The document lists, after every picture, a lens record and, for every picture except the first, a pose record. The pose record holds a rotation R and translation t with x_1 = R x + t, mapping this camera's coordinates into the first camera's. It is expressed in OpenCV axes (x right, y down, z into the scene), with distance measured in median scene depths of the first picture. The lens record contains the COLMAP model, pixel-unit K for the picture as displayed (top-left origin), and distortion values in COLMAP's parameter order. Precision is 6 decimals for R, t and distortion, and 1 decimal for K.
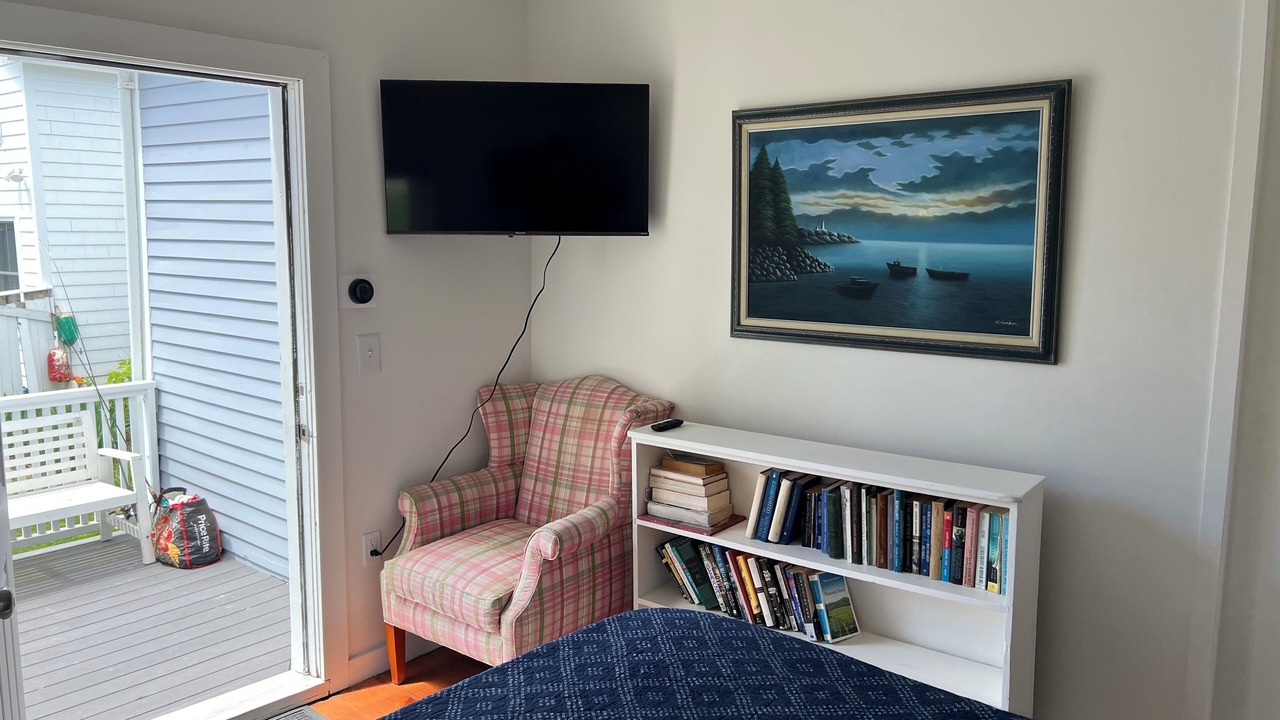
lens RADIAL K [[958.8, 0, 640.2], [0, 958.8, 347.7], [0, 0, 1]] dist [0.081300, -0.076991]
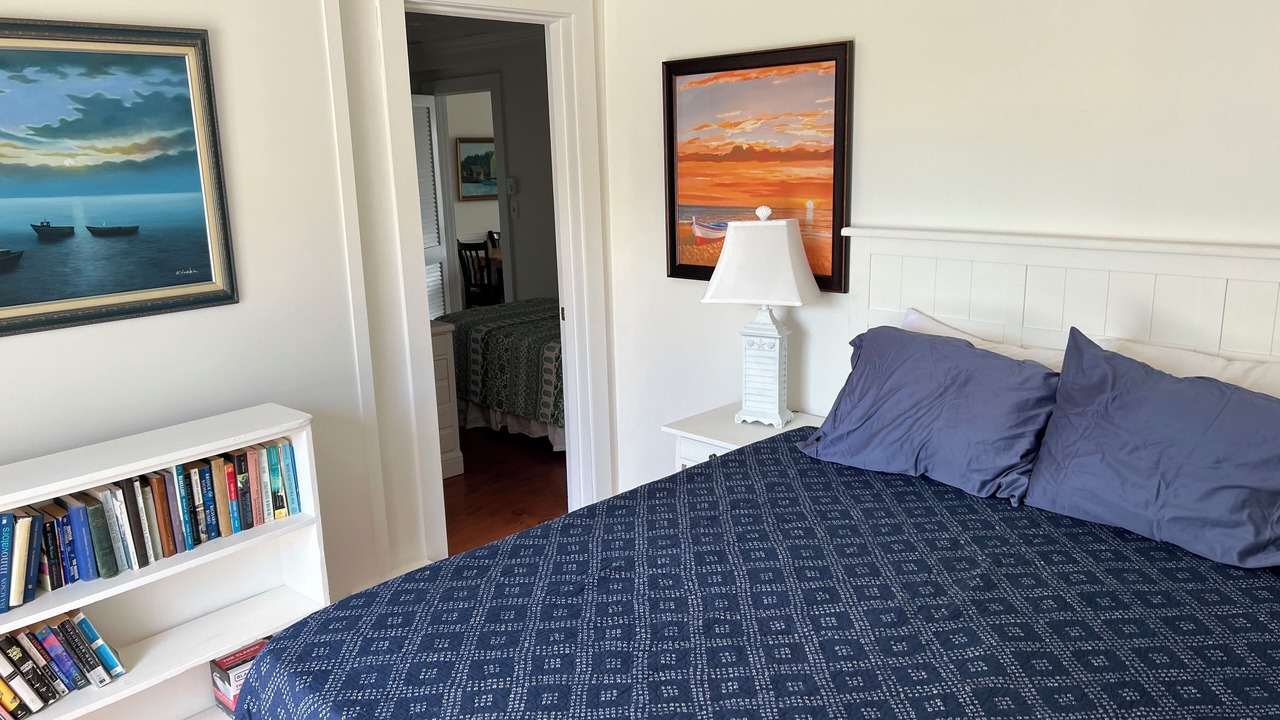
lens RADIAL K [[930.5, 0, 647.2], [0, 930.5, 363.5], [0, 0, 1]] dist [0.058073, -0.075942]
pose [[0.060127, -0.226678, 0.972112, -0.505564], [0.157061, 0.963892, 0.215047, -0.062557], [-0.985757, 0.139751, 0.093558, 0.416012]]
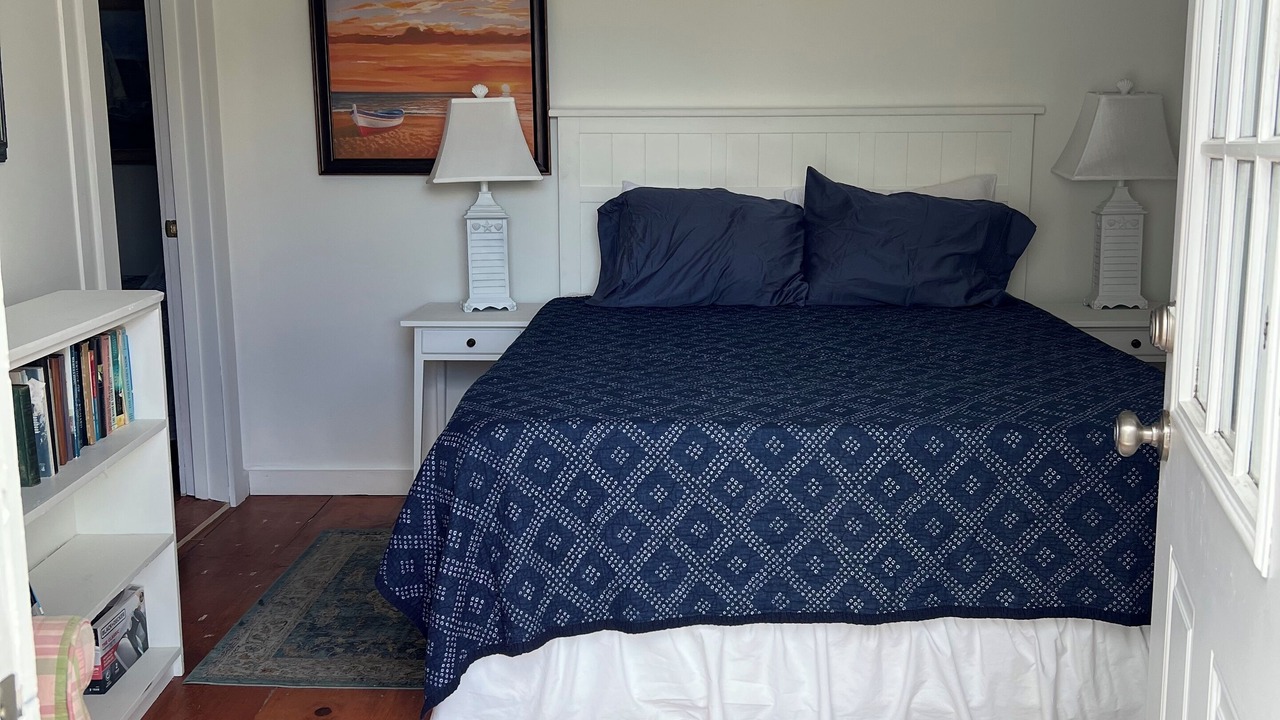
lens RADIAL K [[1258.4, 0, 643.7], [0, 1258.4, 342.9], [0, 0, 1]] dist [0.156540, -0.525558]
pose [[-0.621696, -0.130281, 0.772347, -0.677892], [0.106901, 0.962729, 0.248444, -0.041584], [-0.775929, 0.237022, -0.584598, 1.115220]]
